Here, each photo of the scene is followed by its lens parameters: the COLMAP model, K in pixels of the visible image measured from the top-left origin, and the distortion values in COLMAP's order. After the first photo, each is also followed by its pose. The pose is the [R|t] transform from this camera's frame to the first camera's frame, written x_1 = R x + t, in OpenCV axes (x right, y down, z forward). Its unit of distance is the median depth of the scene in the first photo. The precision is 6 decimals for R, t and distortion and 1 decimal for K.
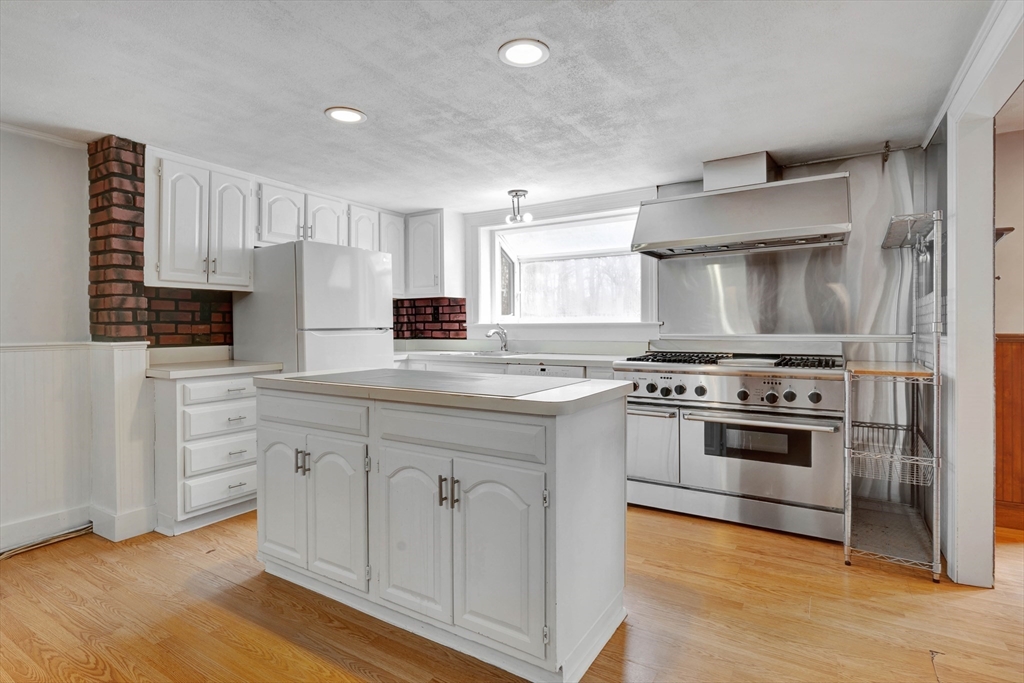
lens RADIAL K [[514.2, 0, 518.2], [0, 514.2, 328.3], [0, 0, 1]] dist [-0.005341, 0.000029]
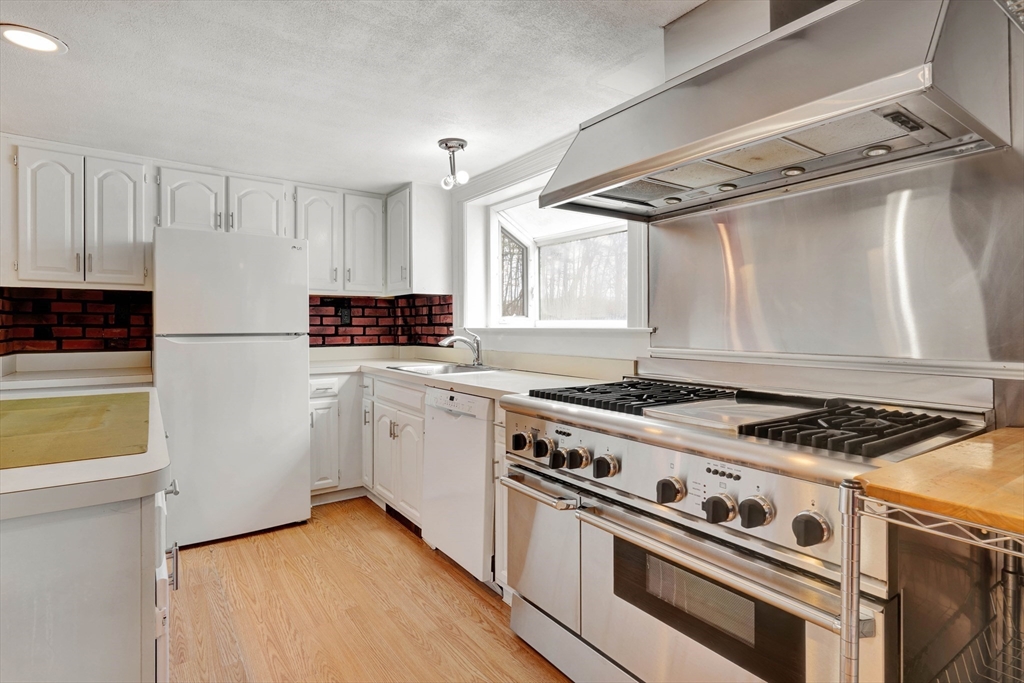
lens RADIAL K [[514.2, 0, 522.6], [0, 514.2, 326.5], [0, 0, 1]] dist [-0.005341, 0.000029]
pose [[0.923499, 0.003410, -0.383587, 0.298378], [-0.005667, 0.999973, -0.004756, -0.007145], [0.383560, 0.006566, 0.923493, 0.317403]]
